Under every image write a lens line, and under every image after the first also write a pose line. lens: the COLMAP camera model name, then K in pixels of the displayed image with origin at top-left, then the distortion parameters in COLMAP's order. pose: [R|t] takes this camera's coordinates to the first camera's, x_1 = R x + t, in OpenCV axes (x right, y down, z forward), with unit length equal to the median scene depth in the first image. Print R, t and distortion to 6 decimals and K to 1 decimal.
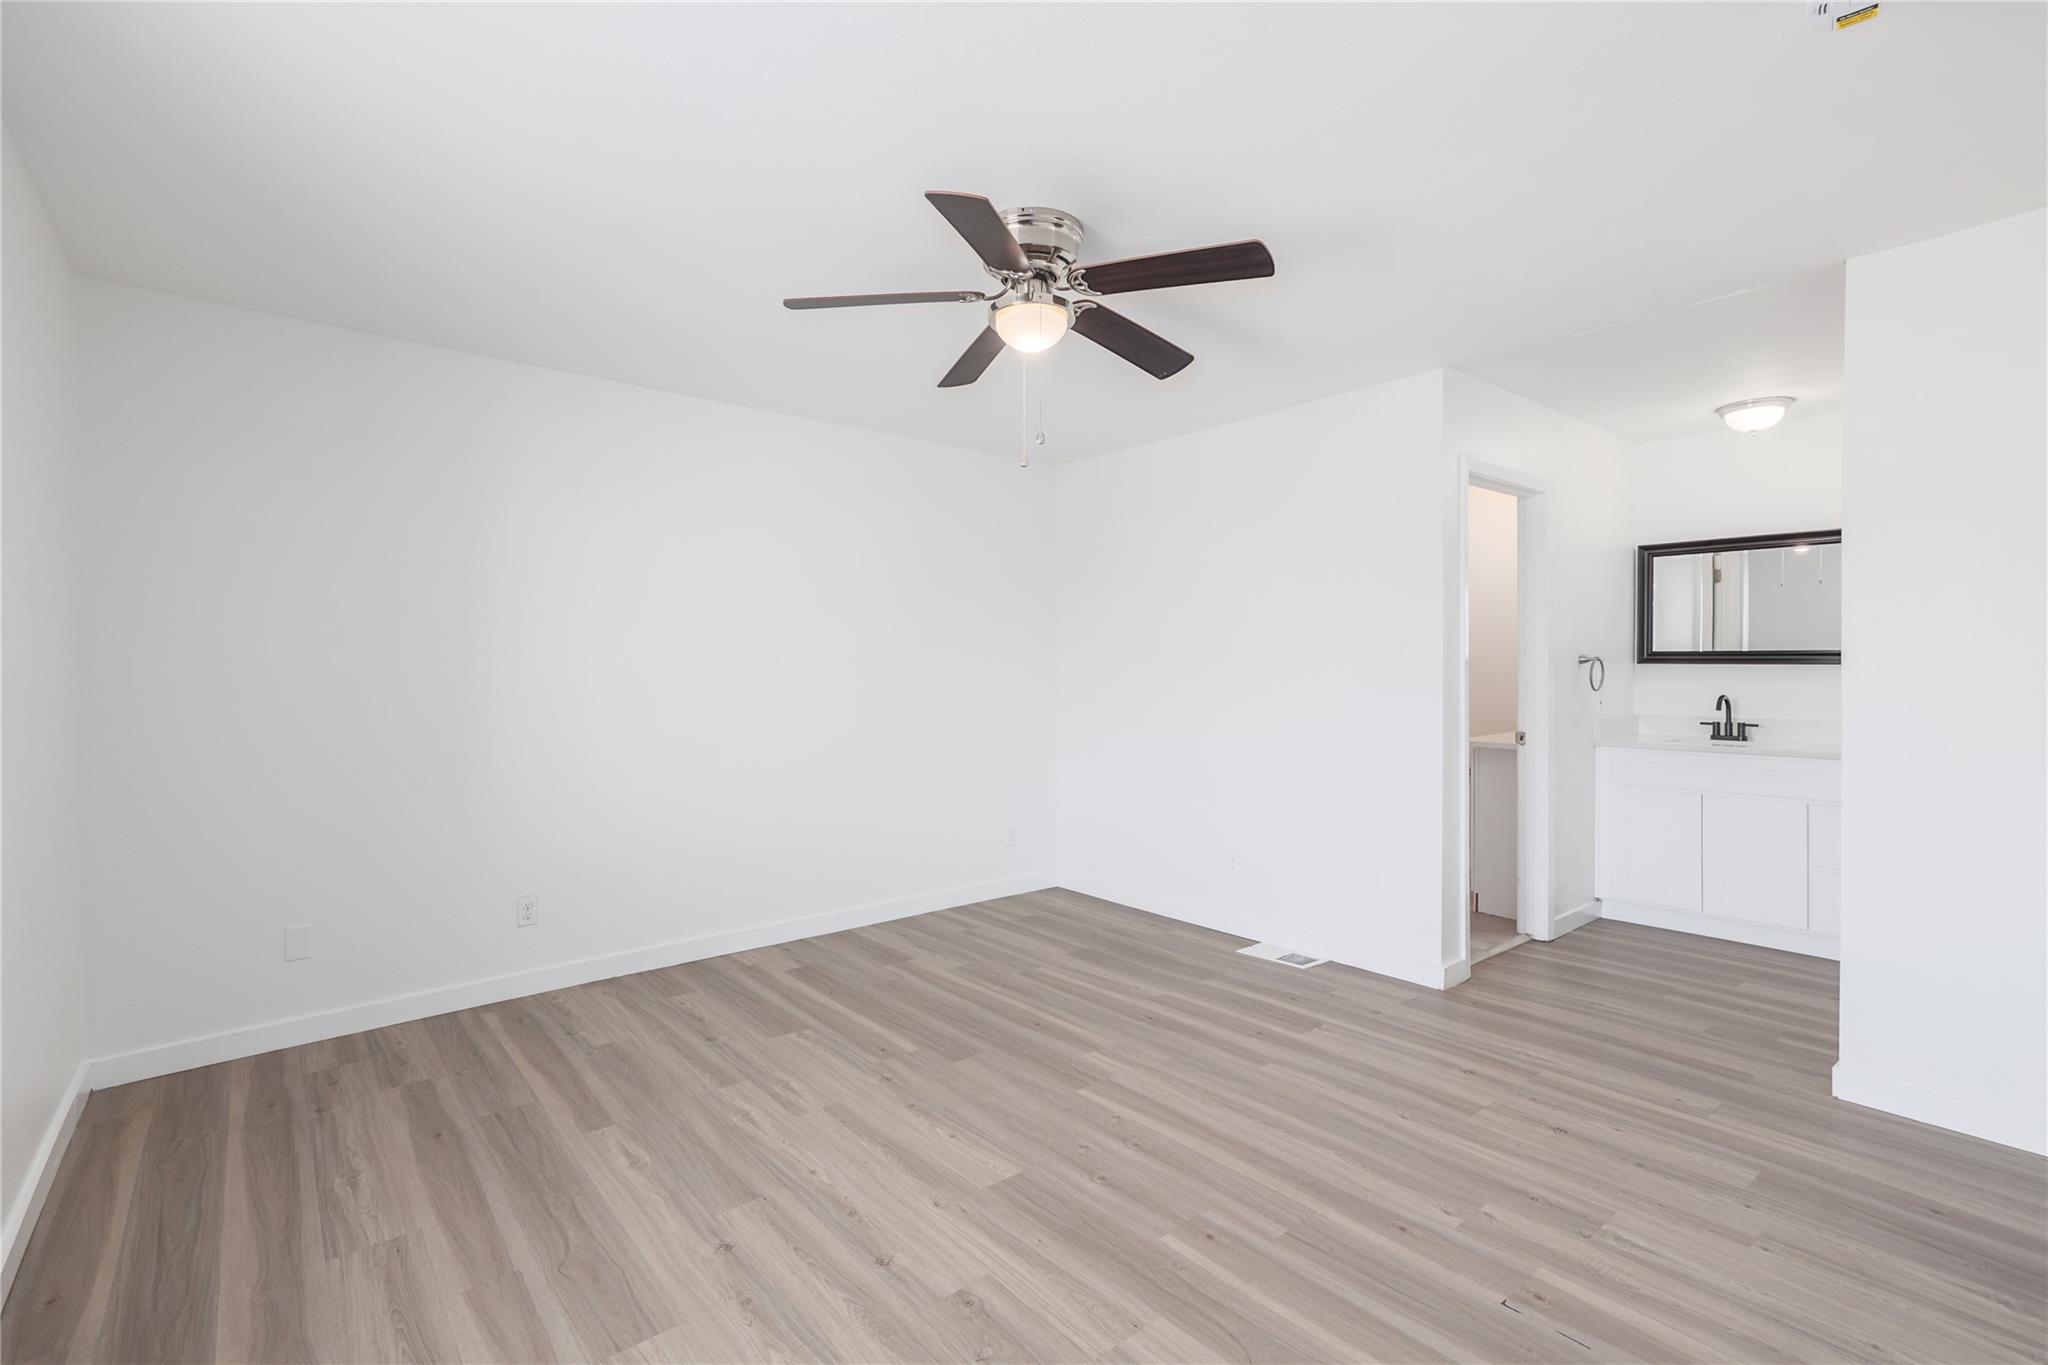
lens RADIAL K [[933.3, 0, 1024.9], [0, 933.3, 680.9], [0, 0, 1]] dist [0.012219, 0.000717]
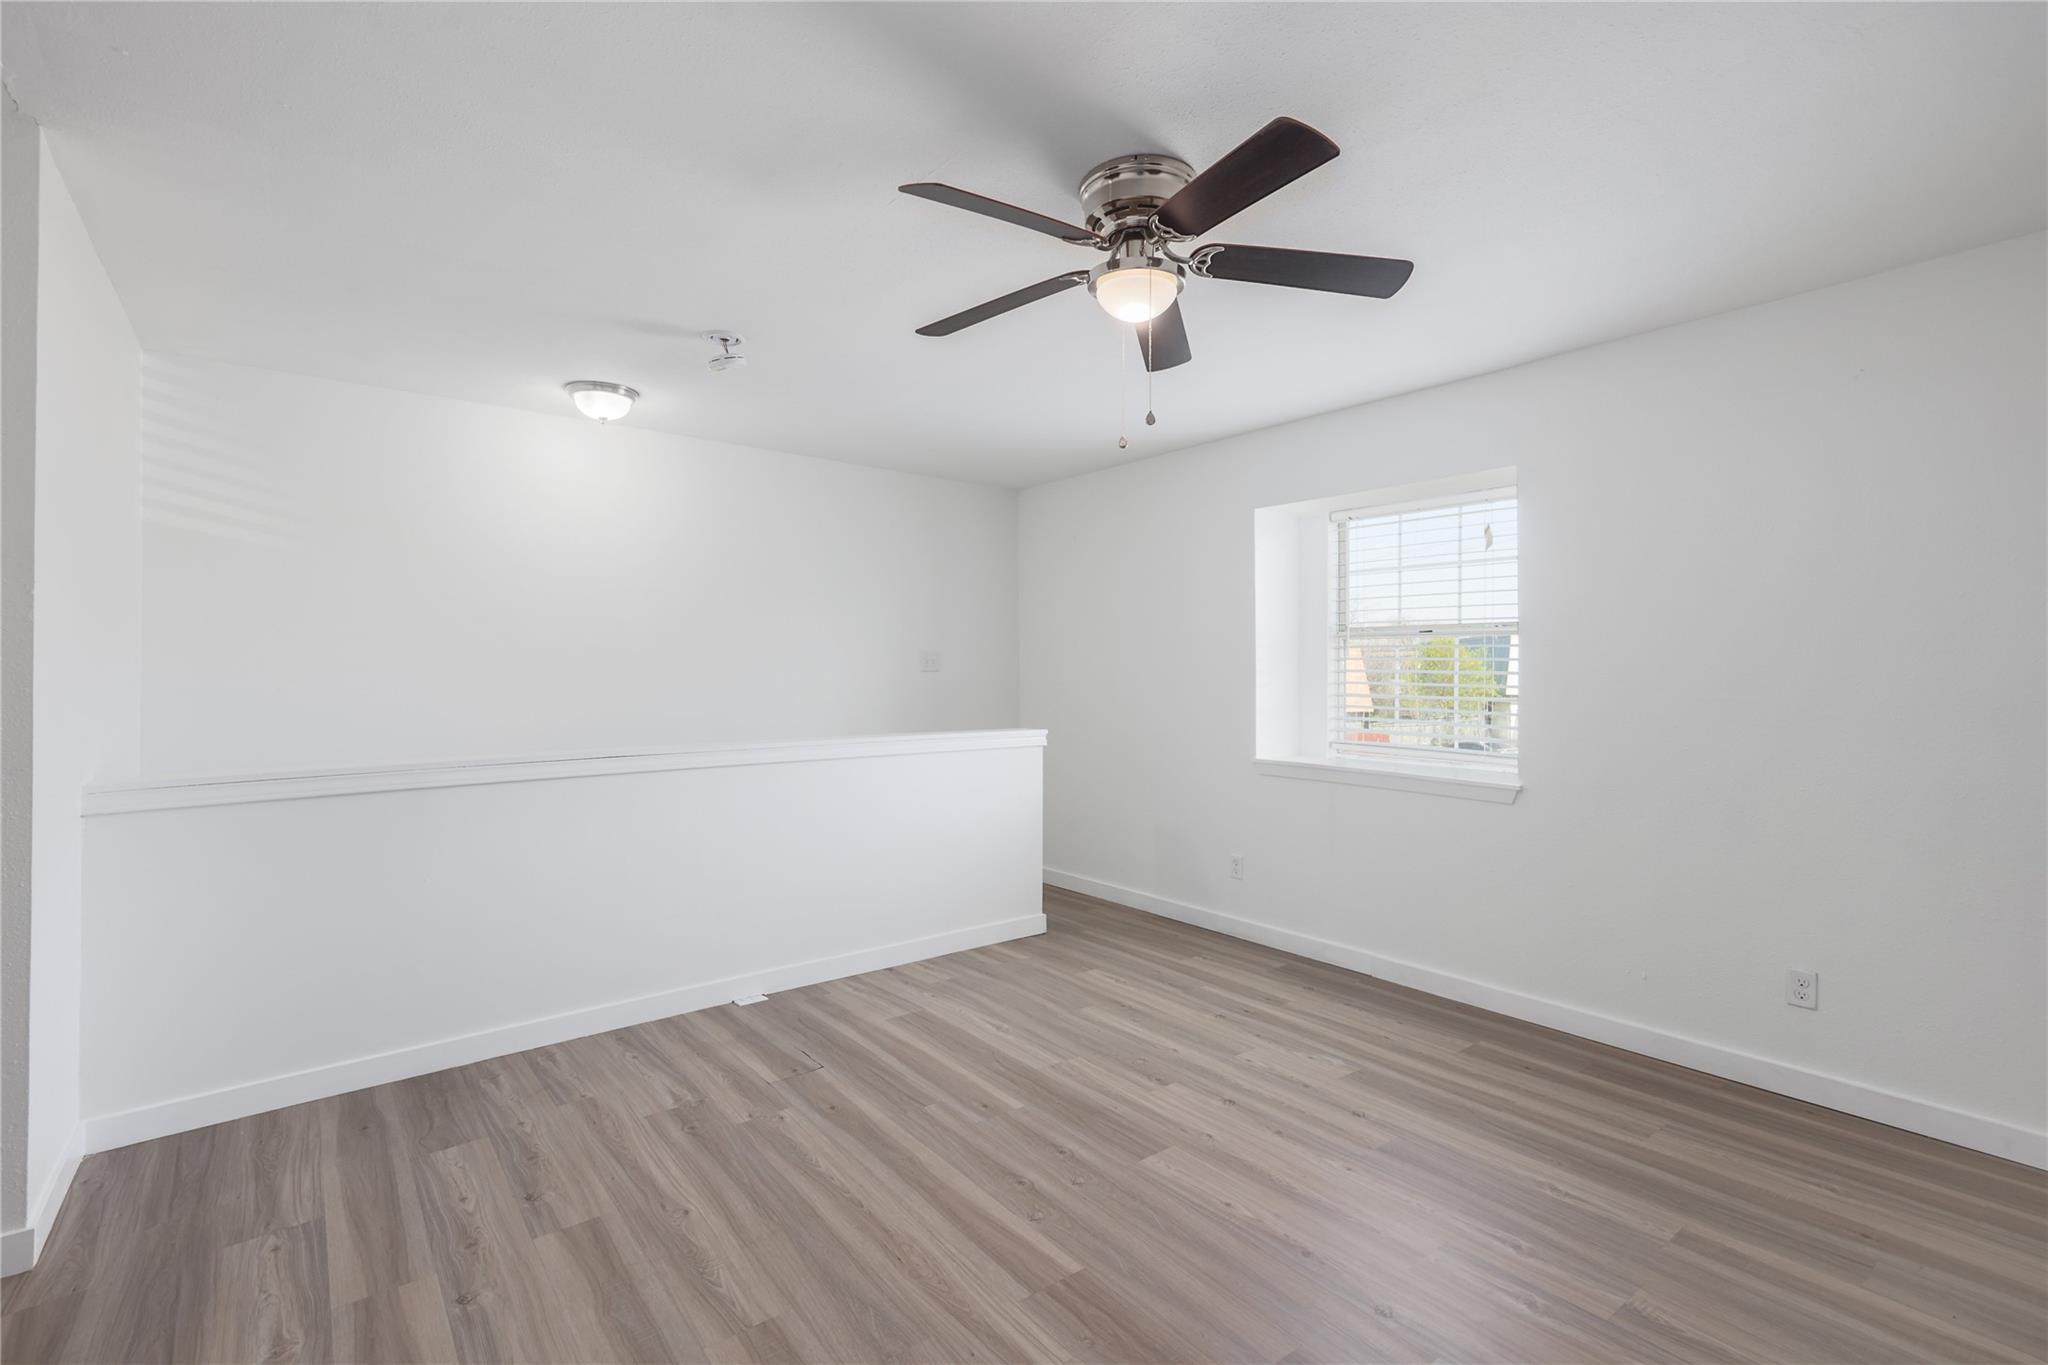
lens RADIAL K [[933.3, 0, 1022.3], [0, 933.3, 674.6], [0, 0, 1]] dist [0.012219, 0.000717]
pose [[-0.999538, 0.002110, 0.030325, 0.095654], [0.002374, 0.999959, 0.008683, -0.016166], [-0.030305, 0.008751, -0.999502, 2.083560]]
